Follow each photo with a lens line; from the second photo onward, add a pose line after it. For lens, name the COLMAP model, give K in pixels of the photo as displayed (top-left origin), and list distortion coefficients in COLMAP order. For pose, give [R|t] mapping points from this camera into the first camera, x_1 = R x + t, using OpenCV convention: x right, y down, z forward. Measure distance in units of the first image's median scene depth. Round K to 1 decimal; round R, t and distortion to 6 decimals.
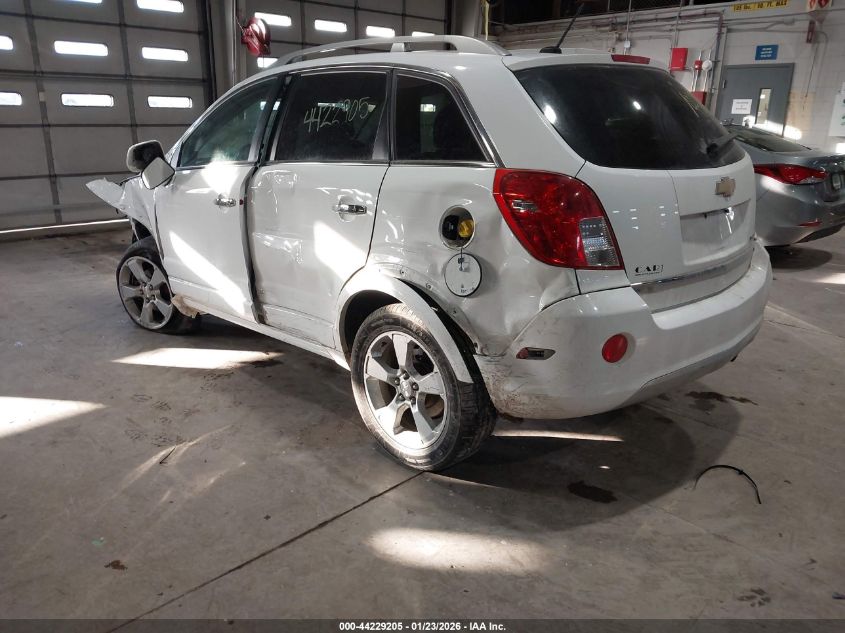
lens RADIAL K [[657.3, 0, 416.5], [0, 657.3, 311.5], [0, 0, 1]] dist [0.016452, -0.004296]
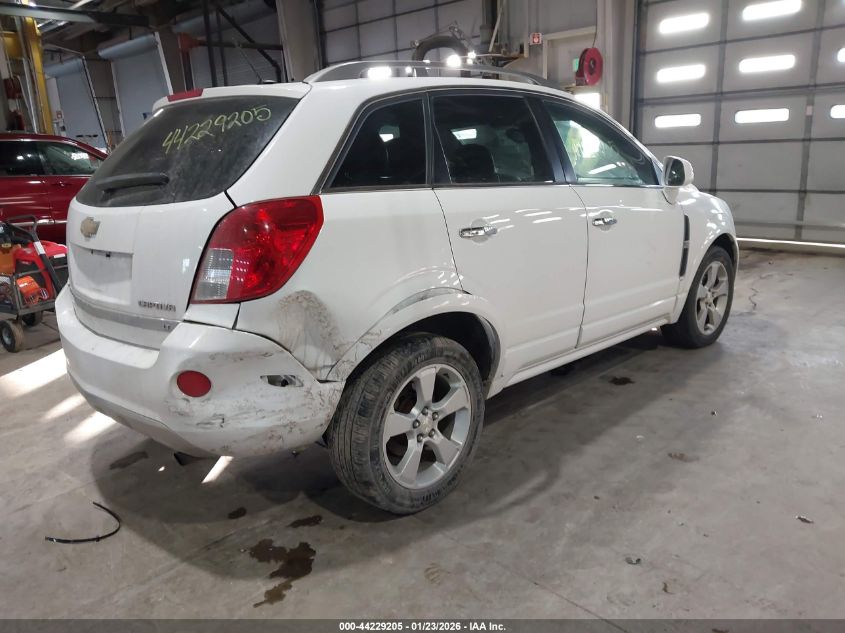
lens RADIAL K [[657.3, 0, 424.5], [0, 657.3, 317.9], [0, 0, 1]] dist [0.016452, -0.004296]
pose [[0.024832, 0.258155, -0.965784, 0.603327], [-0.254709, 0.935832, 0.243600, -0.177249], [0.966699, 0.239945, 0.088993, 0.589384]]
